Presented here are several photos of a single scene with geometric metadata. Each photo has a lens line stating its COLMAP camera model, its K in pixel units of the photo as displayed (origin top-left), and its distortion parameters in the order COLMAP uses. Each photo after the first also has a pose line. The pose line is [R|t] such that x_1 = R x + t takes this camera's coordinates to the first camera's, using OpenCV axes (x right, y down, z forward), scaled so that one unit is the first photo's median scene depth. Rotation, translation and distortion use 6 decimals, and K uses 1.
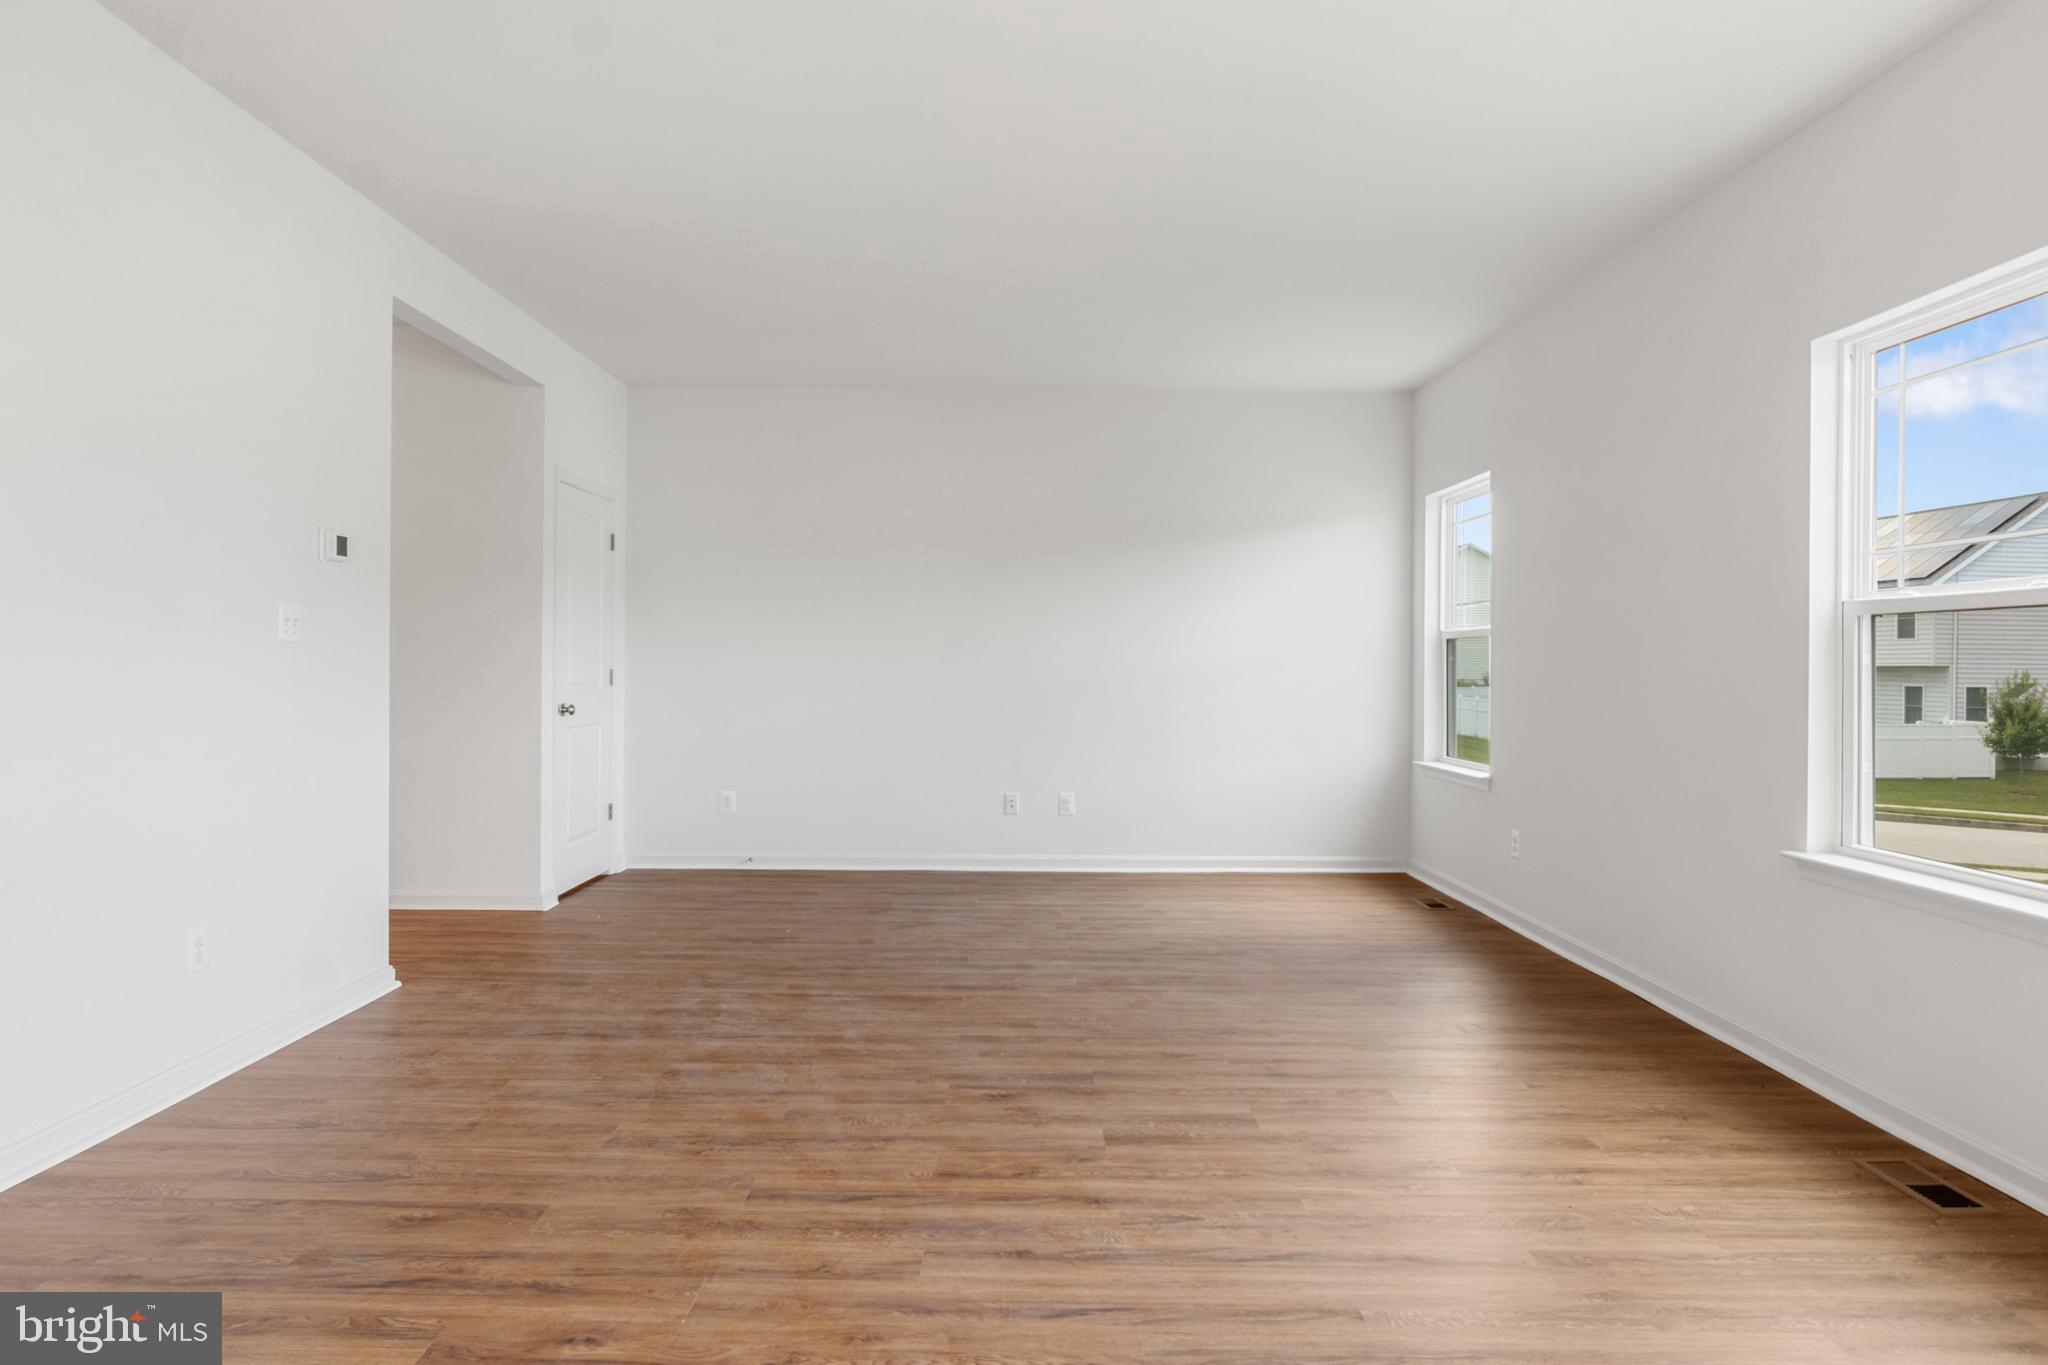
lens RADIAL K [[1192.0, 0, 1024.5], [0, 1192.0, 675.6], [0, 0, 1]] dist [-0.006137, -0.002054]
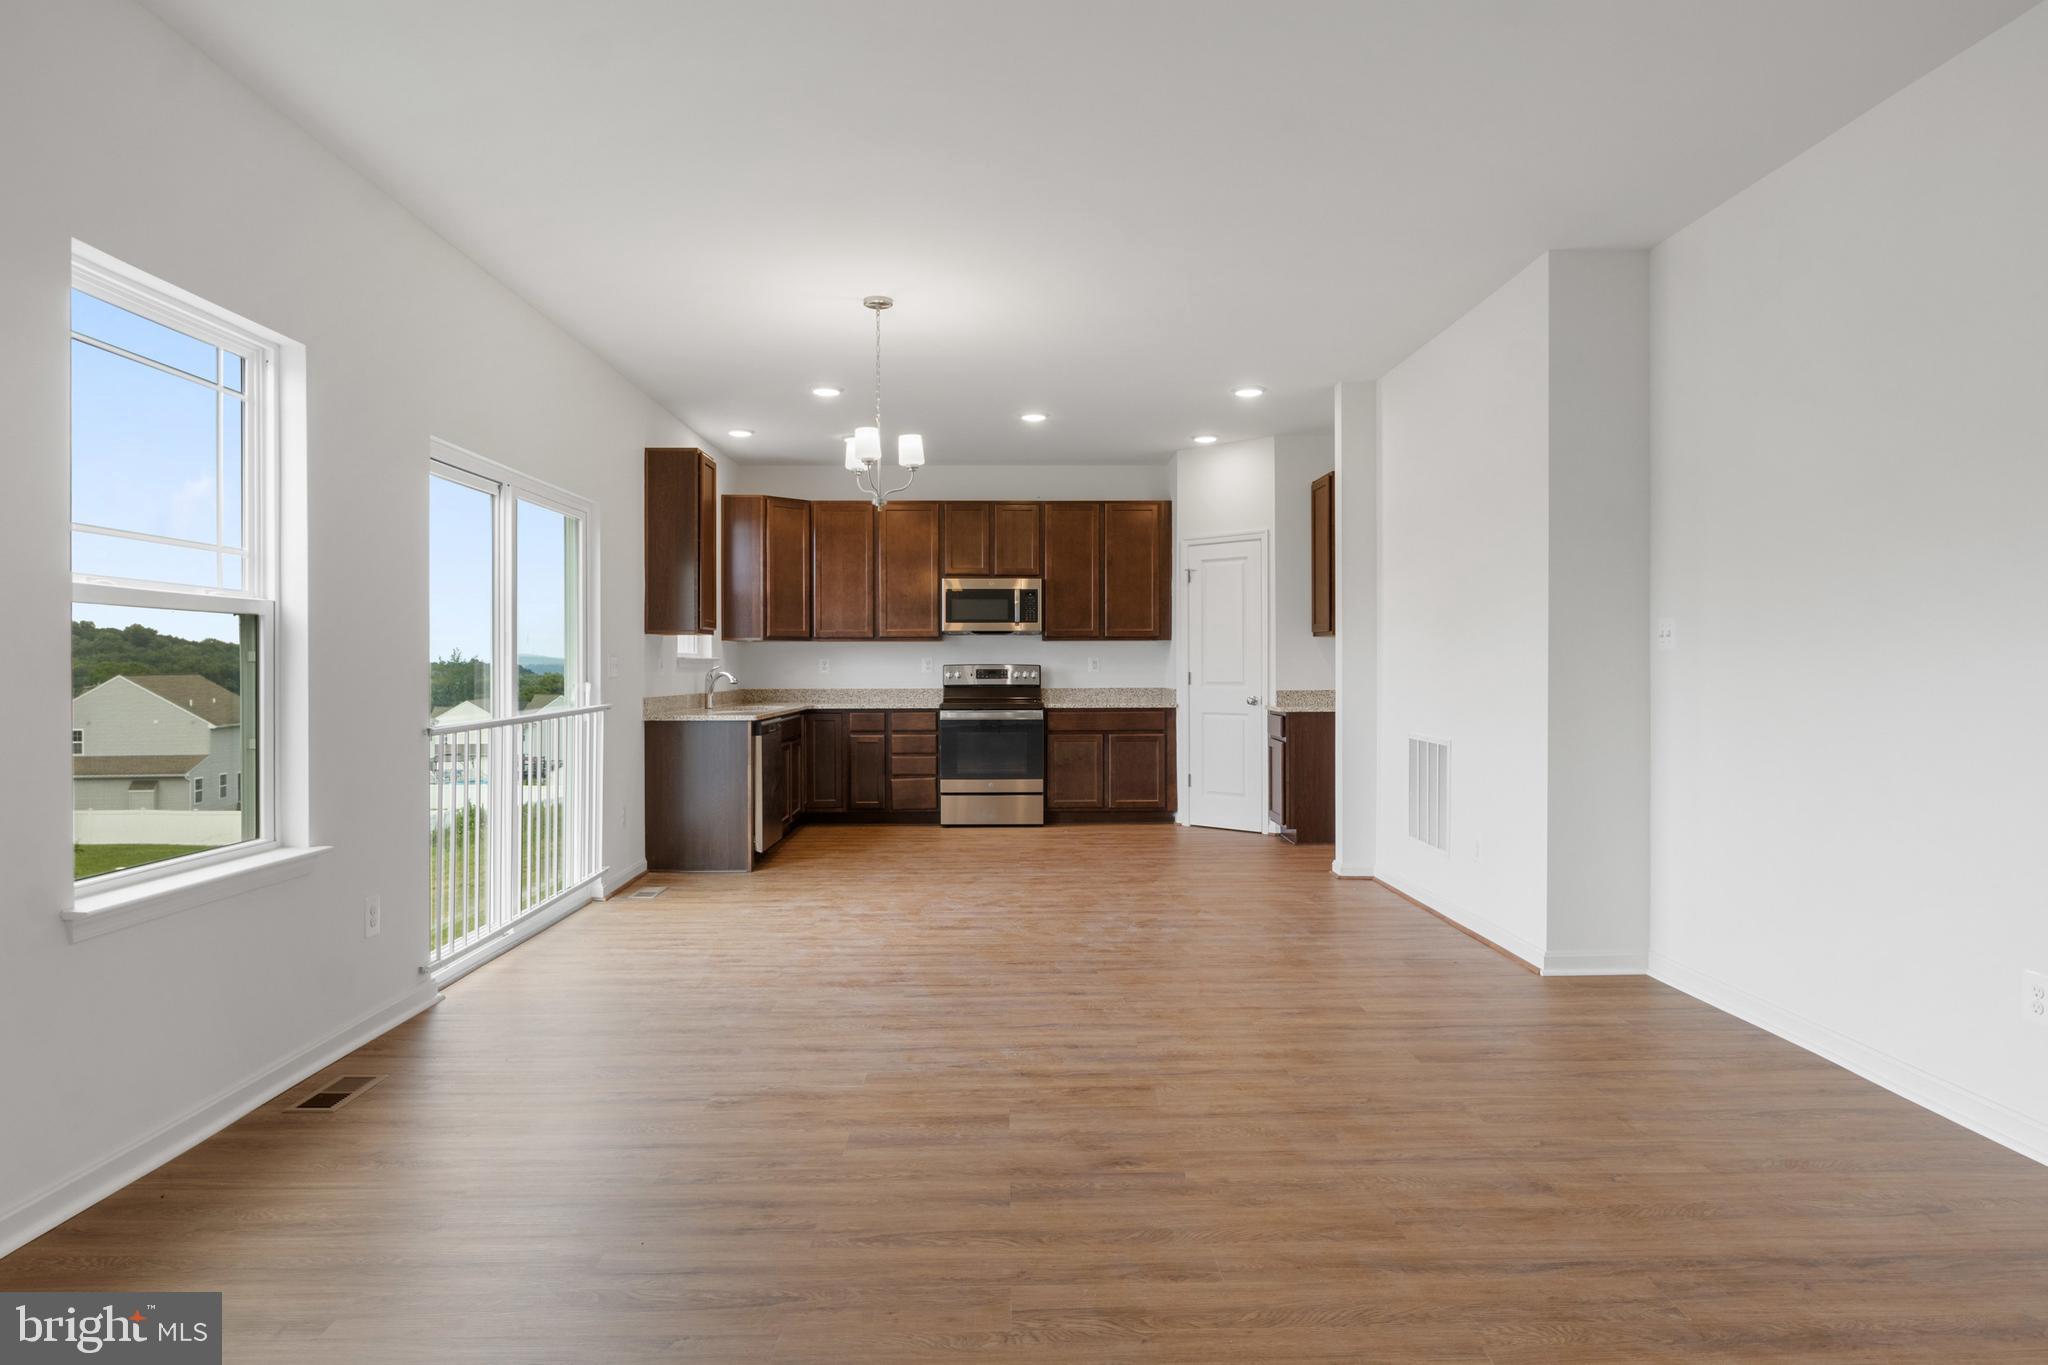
lens RADIAL K [[1192.0, 0, 1022.8], [0, 1192.0, 683.4], [0, 0, 1]] dist [-0.006137, -0.002054]
pose [[-0.999914, -0.006445, -0.011432, 0.068633], [-0.006695, 0.999735, 0.022025, -0.018047], [0.011287, 0.022099, -0.999692, 2.020327]]
